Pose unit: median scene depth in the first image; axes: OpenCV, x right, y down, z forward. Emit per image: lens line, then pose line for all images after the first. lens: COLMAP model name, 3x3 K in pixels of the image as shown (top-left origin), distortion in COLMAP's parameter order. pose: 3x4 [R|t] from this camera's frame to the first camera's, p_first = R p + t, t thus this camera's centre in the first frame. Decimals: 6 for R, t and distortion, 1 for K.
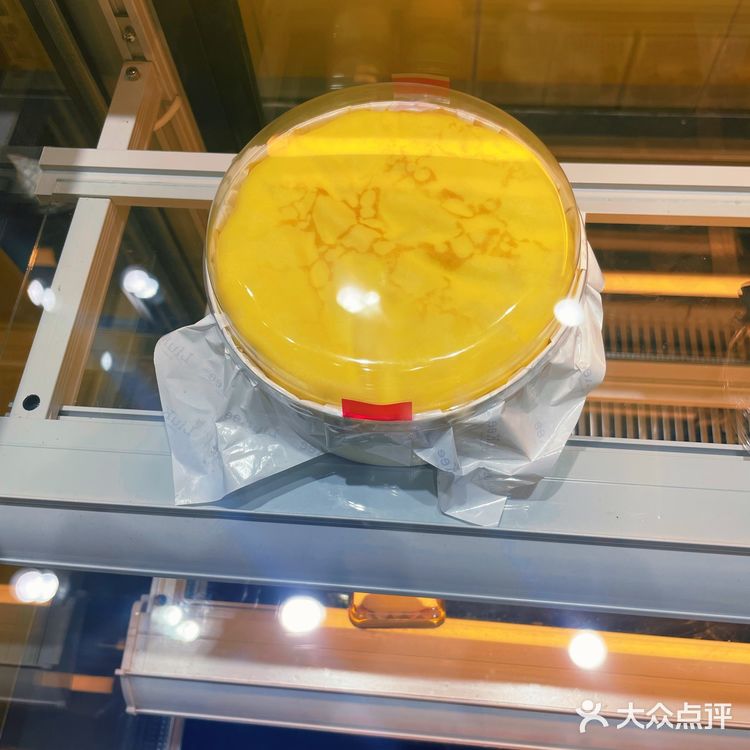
lens RADIAL K [[764.7, 0, 372.2], [0, 764.7, 374.0], [0, 0, 1]] dist [0.034540, 0.000000]
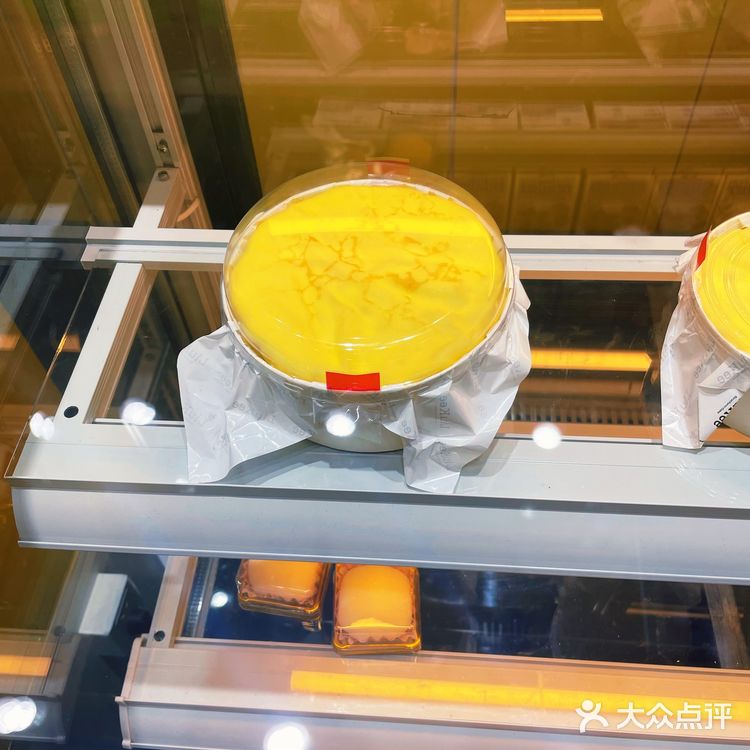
lens RADIAL K [[764.7, 0, 379.4], [0, 764.7, 379.0], [0, 0, 1]] dist [0.034540, 0.000000]
pose [[0.999781, -0.001286, 0.020865, 0.020594], [0.005372, 0.980389, -0.196998, 0.254138], [-0.020202, 0.197067, 0.980182, -0.234467]]
